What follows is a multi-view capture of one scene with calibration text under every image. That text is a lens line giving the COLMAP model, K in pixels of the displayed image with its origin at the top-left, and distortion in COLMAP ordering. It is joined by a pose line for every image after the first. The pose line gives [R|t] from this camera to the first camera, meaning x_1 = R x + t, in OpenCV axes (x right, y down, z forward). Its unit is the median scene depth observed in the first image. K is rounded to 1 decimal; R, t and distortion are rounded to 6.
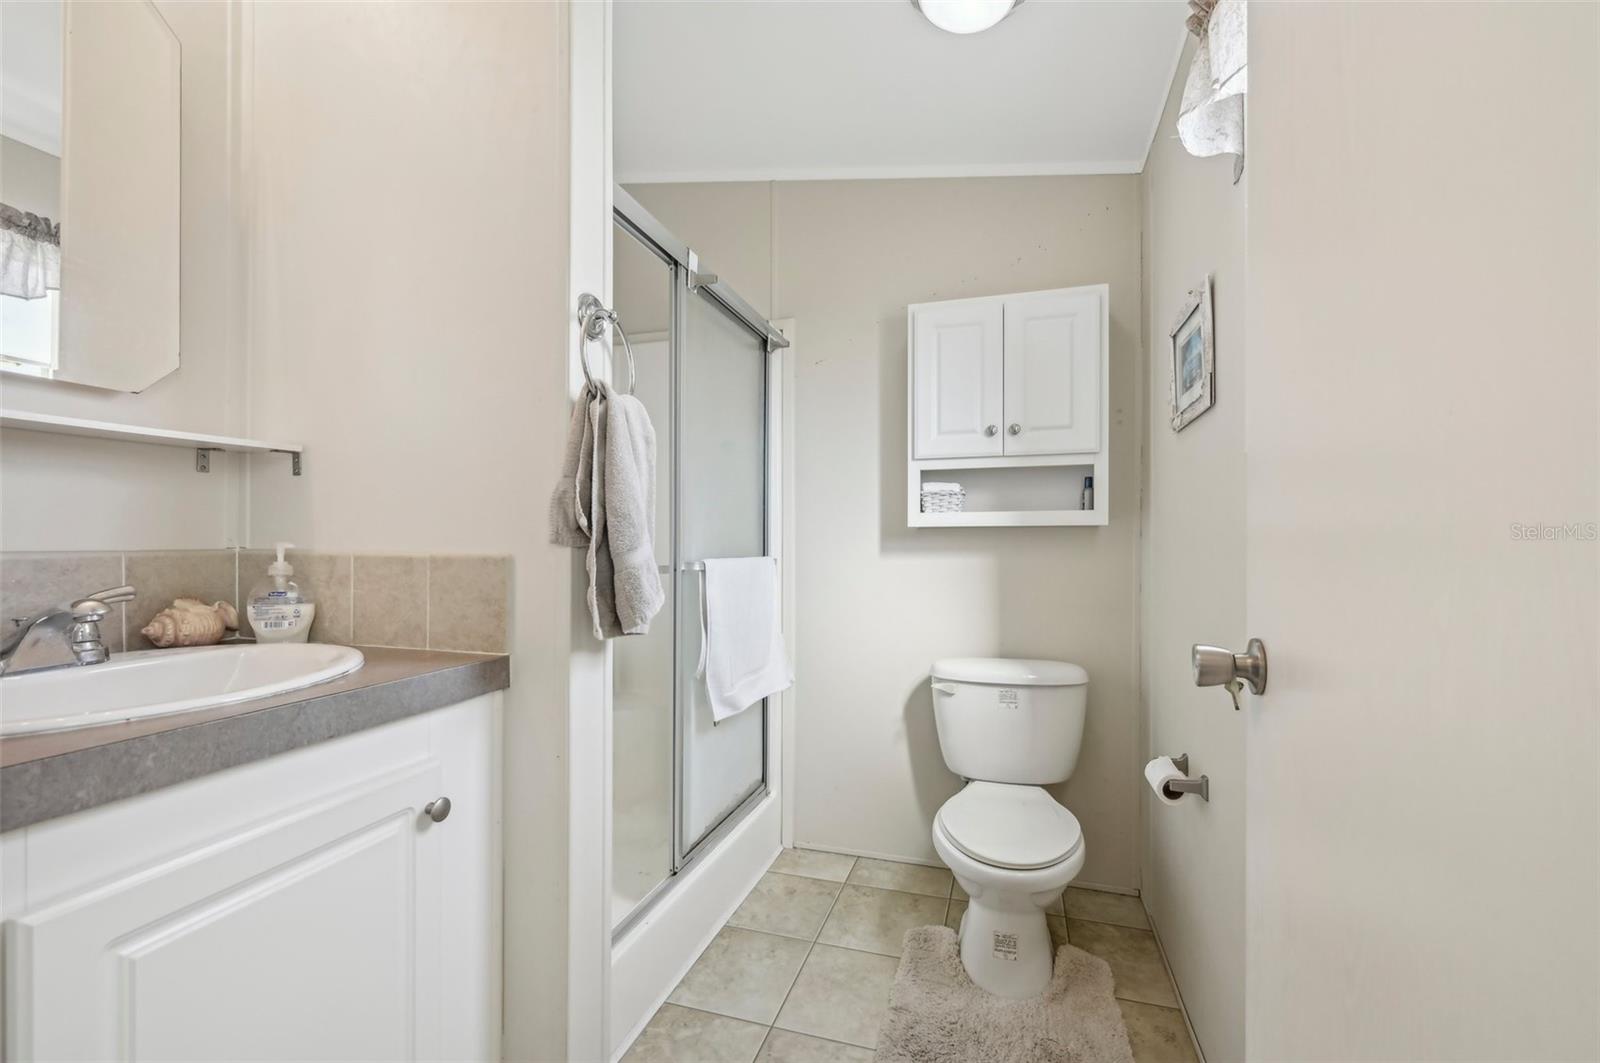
lens RADIAL K [[688.3, 0, 790.0], [0, 688.3, 542.9], [0, 0, 1]] dist [-0.000797, -0.000441]
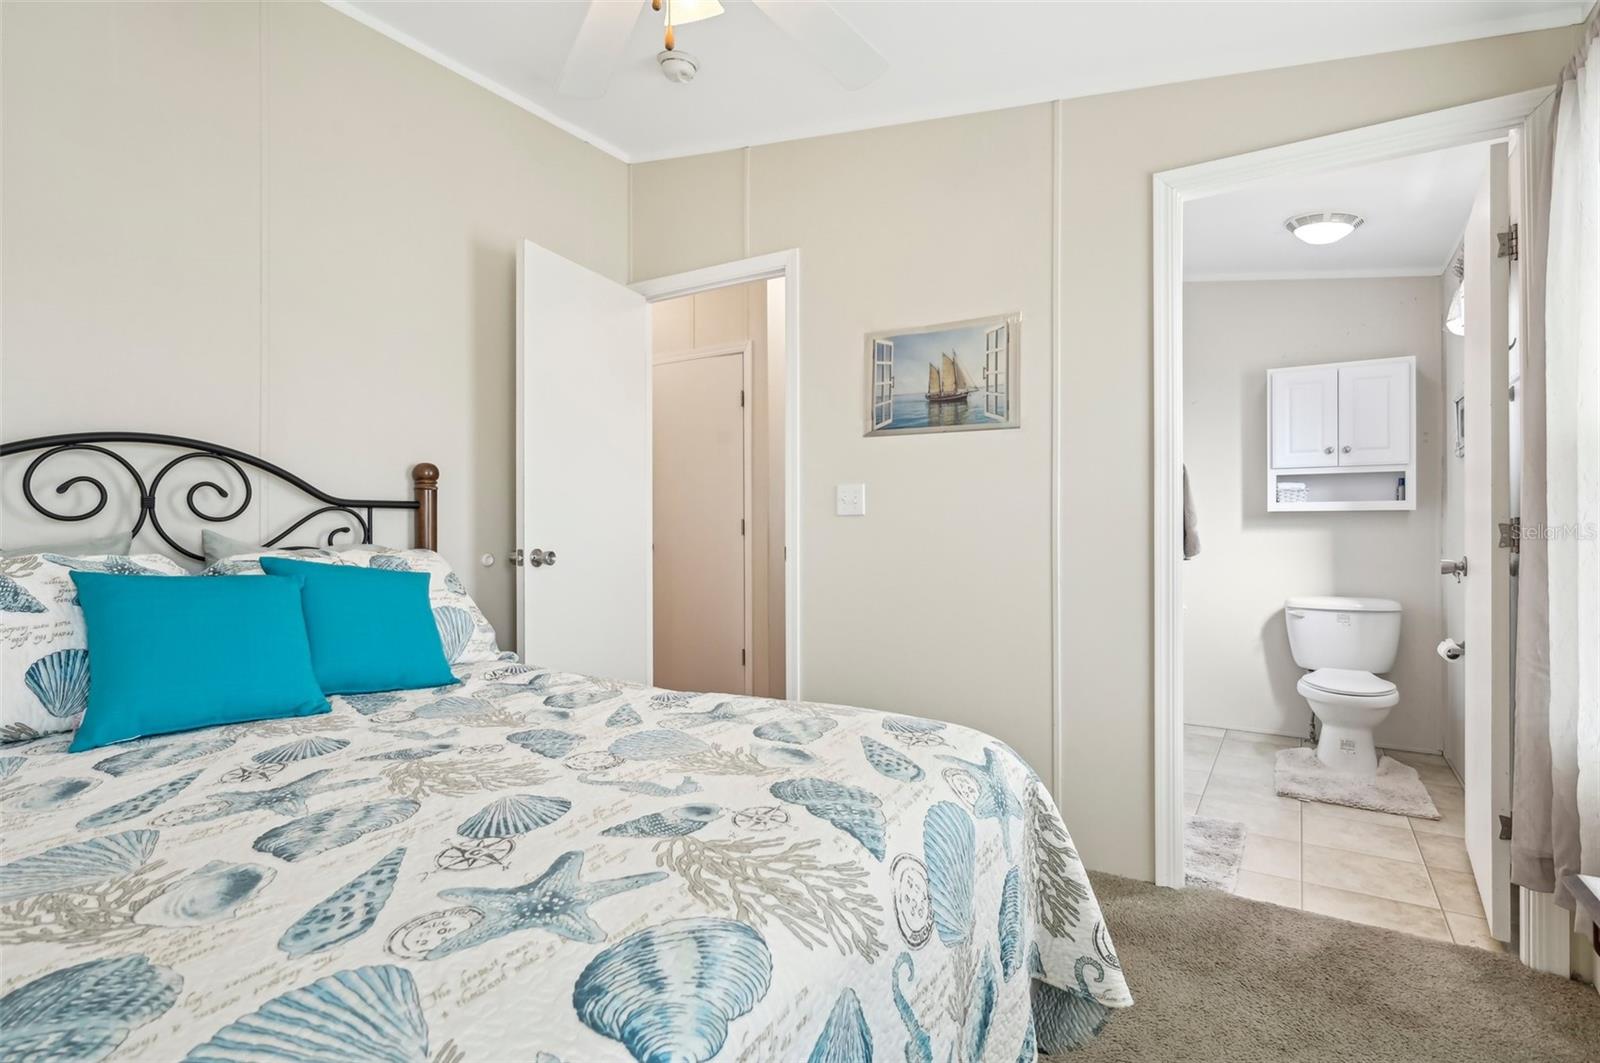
lens RADIAL K [[763.0, 0, 815.2], [0, 763.0, 521.7], [0, 0, 1]] dist [0.001303, 0.000100]
pose [[0.967257, -0.005236, -0.253743, -0.400628], [0.005754, 0.999983, 0.001301, -0.008573], [0.253732, -0.002718, 0.967271, -0.981383]]
